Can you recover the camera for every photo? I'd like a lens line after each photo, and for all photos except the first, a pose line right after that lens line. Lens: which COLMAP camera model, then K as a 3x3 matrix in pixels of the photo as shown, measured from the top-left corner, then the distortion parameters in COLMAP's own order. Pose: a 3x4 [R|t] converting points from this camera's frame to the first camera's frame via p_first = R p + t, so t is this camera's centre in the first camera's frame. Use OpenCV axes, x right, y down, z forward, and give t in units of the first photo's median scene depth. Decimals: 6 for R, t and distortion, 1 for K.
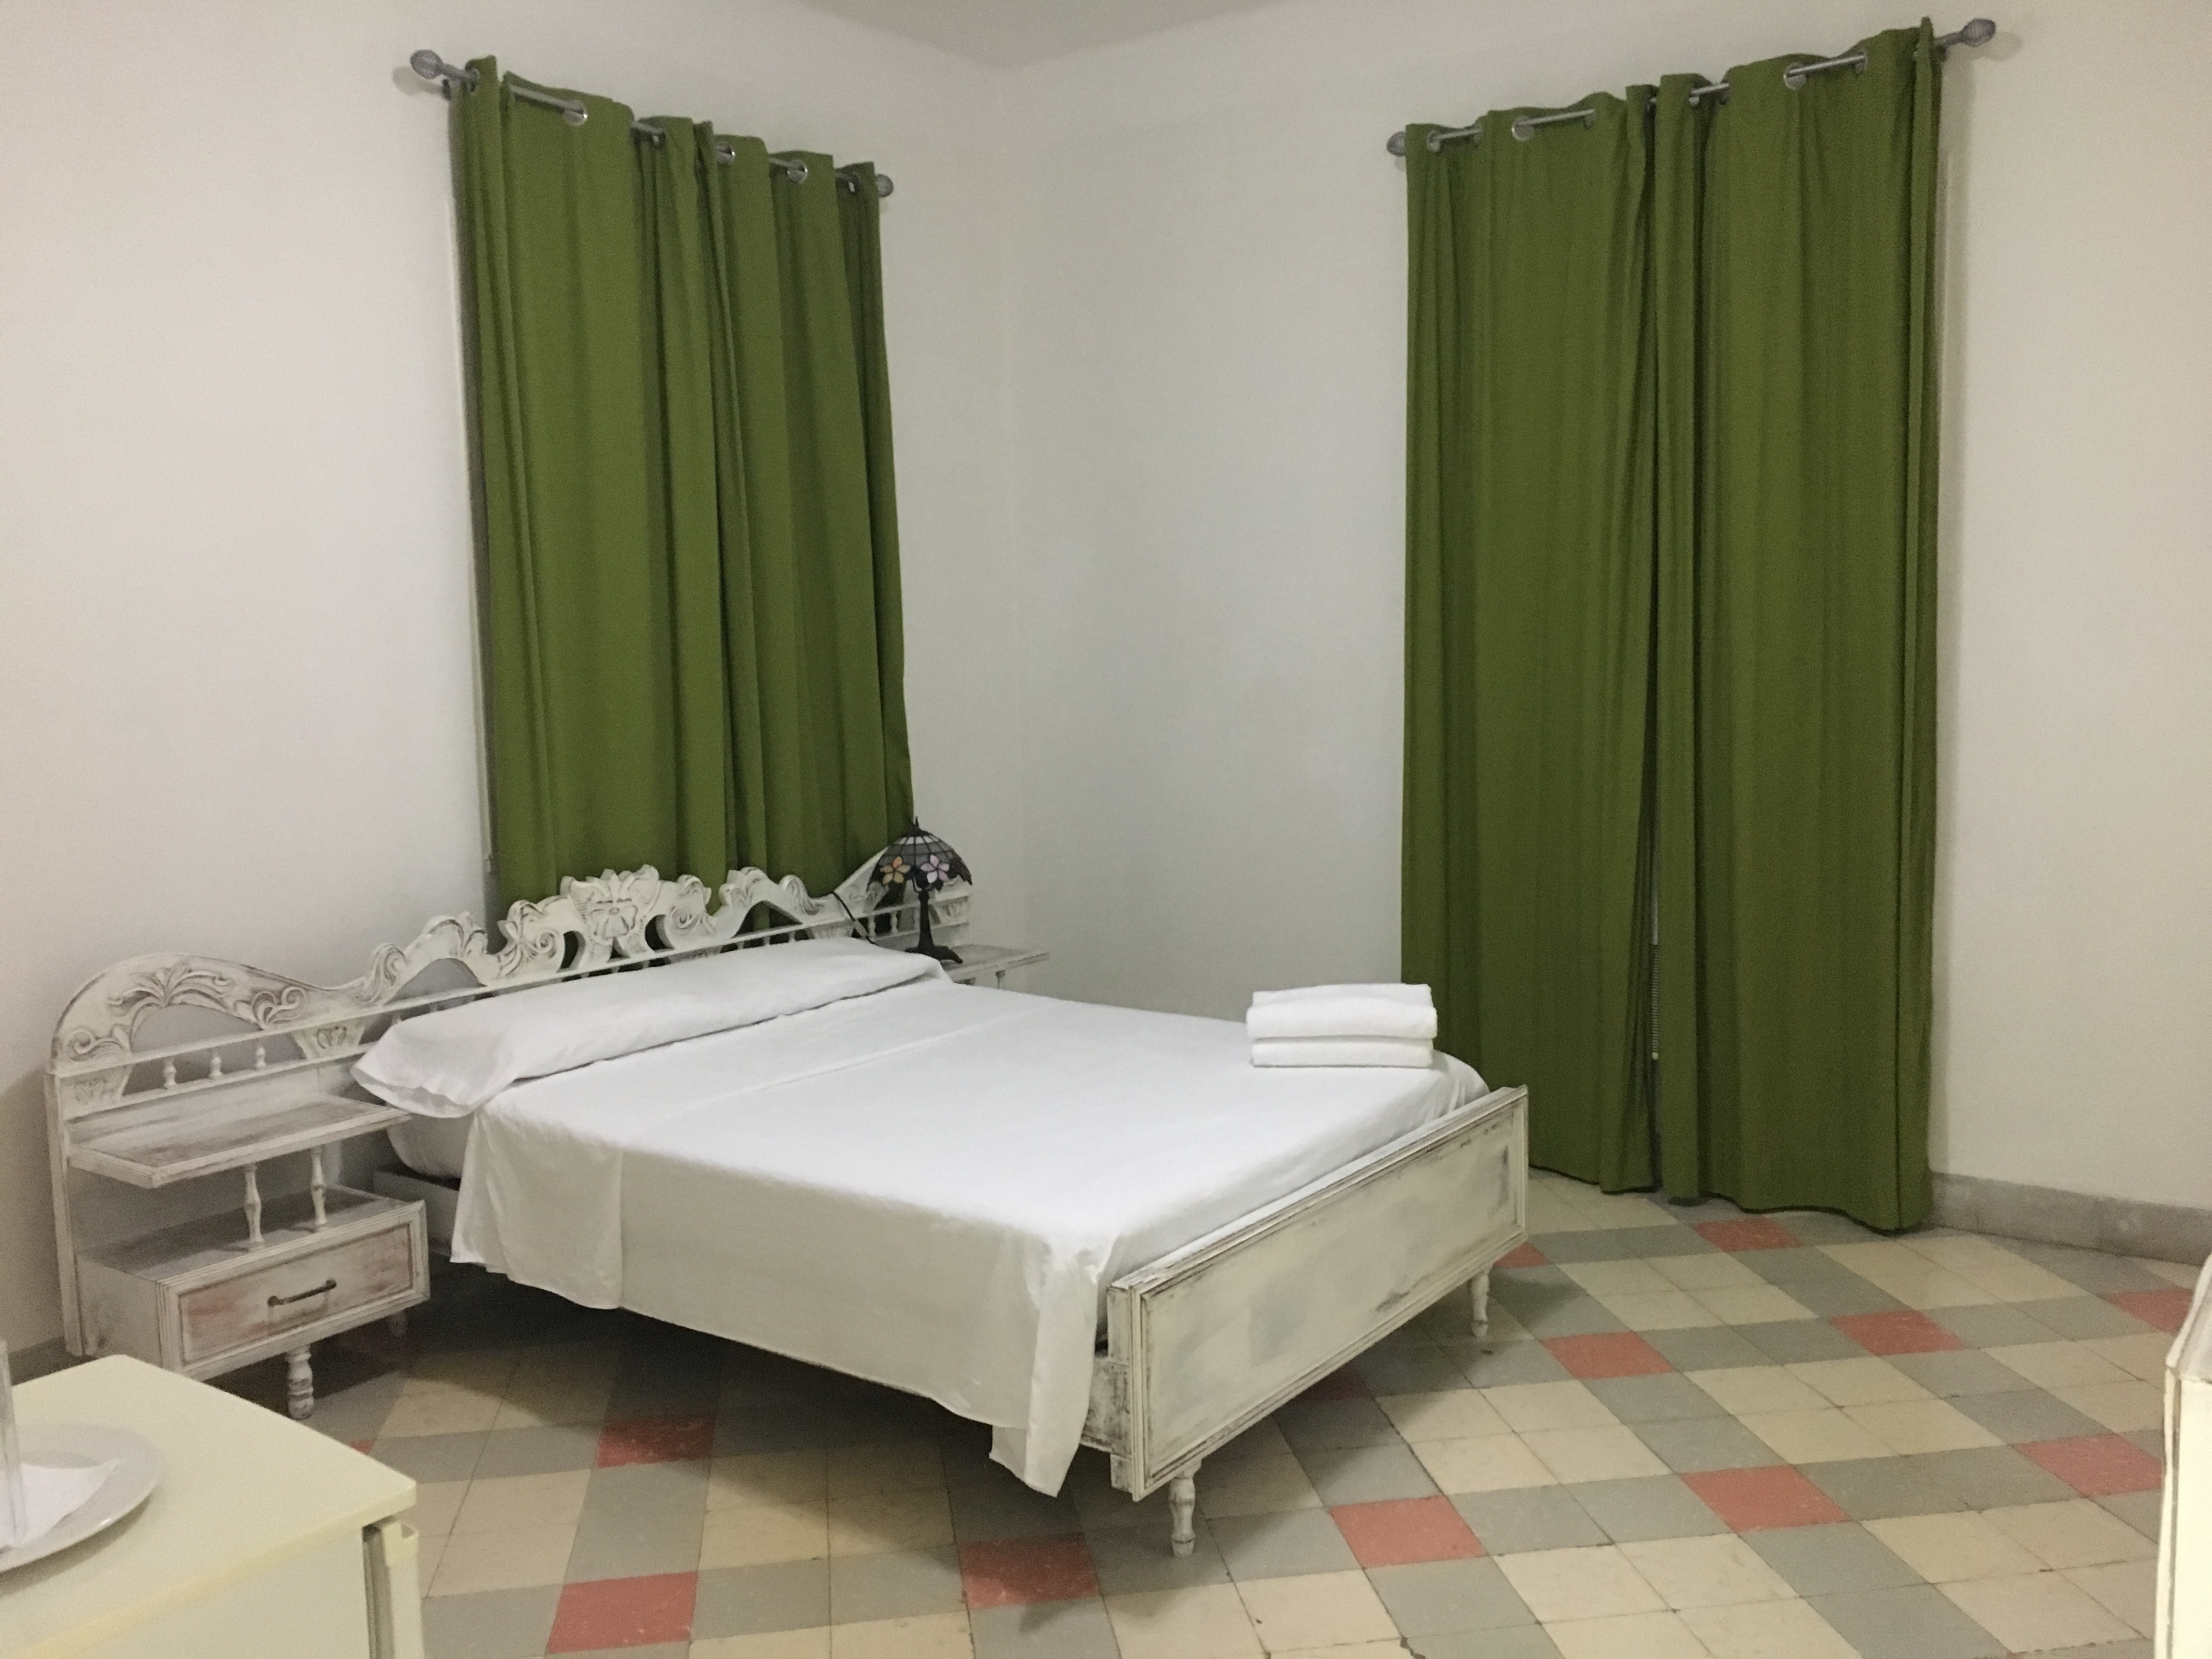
lens RADIAL K [[1886.1, 0, 1105.2], [0, 1886.1, 833.0], [0, 0, 1]] dist [0.064881, -0.087948]
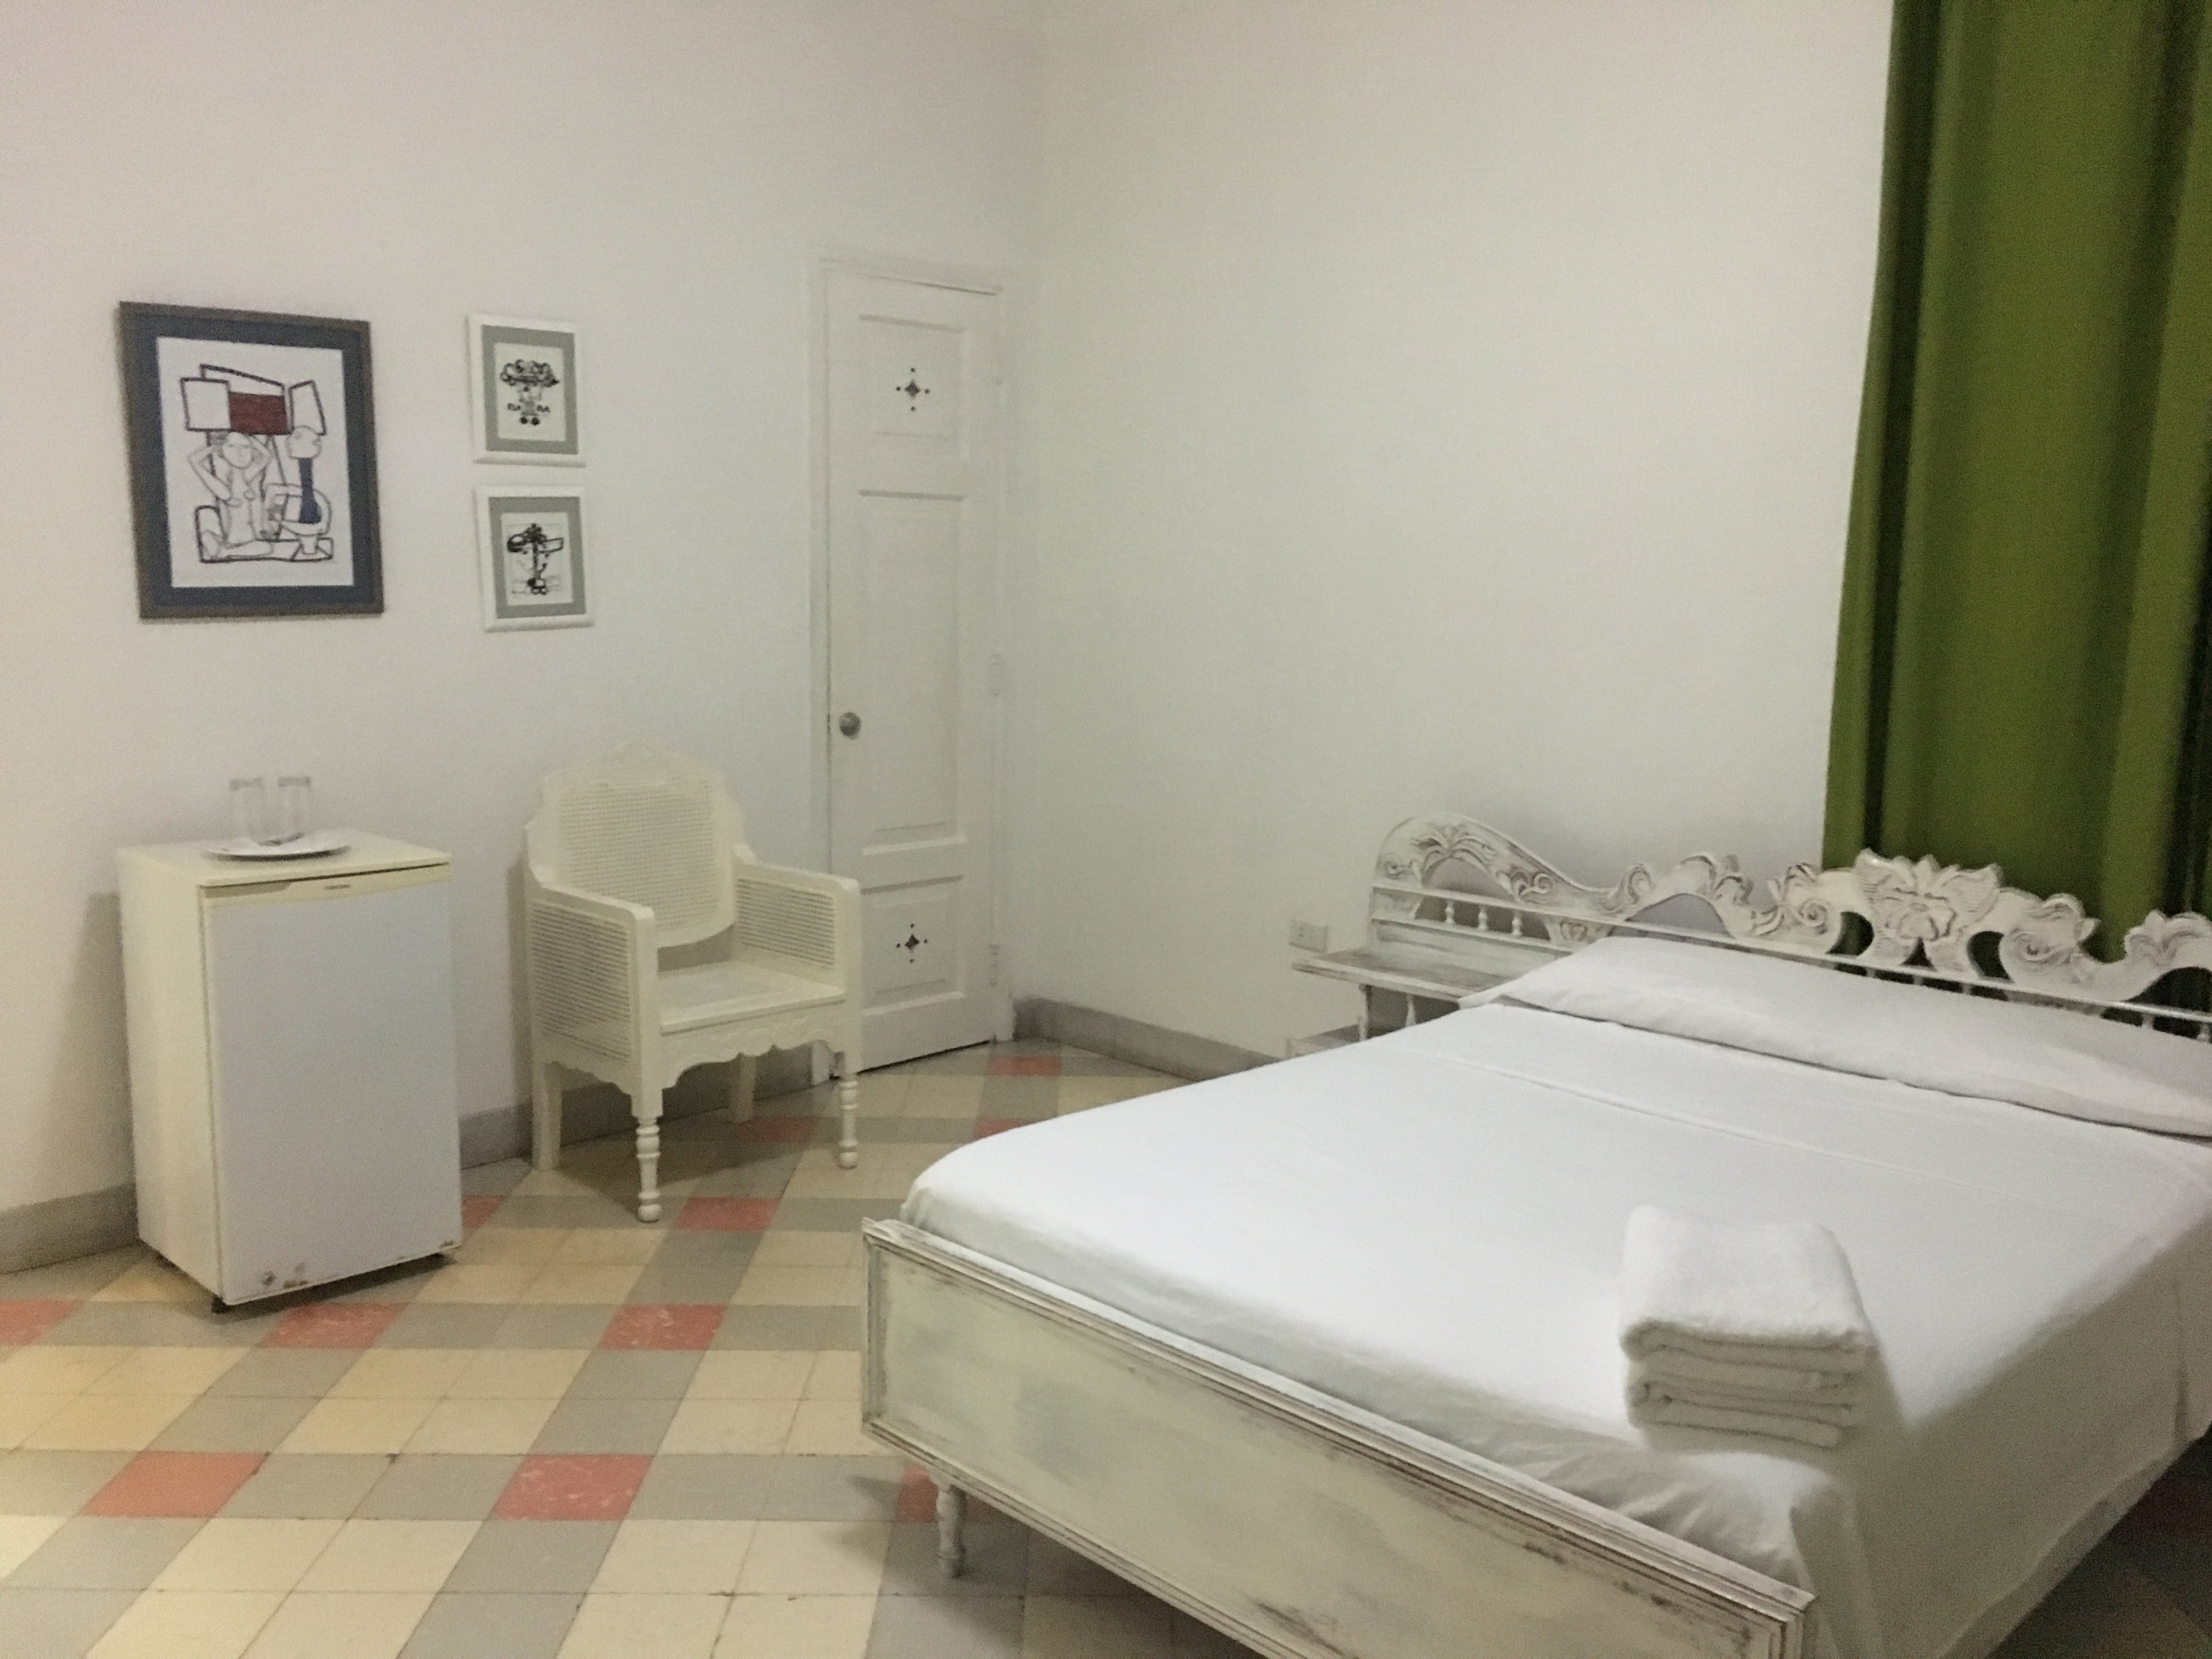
lens RADIAL K [[1886.1, 0, 1106.0], [0, 1886.1, 826.3], [0, 0, 1]] dist [0.064881, -0.087948]
pose [[-0.151515, 0.161453, -0.975180, 0.648288], [-0.119375, 0.976360, 0.180196, -0.108635], [0.981220, 0.143715, -0.128660, 0.853291]]
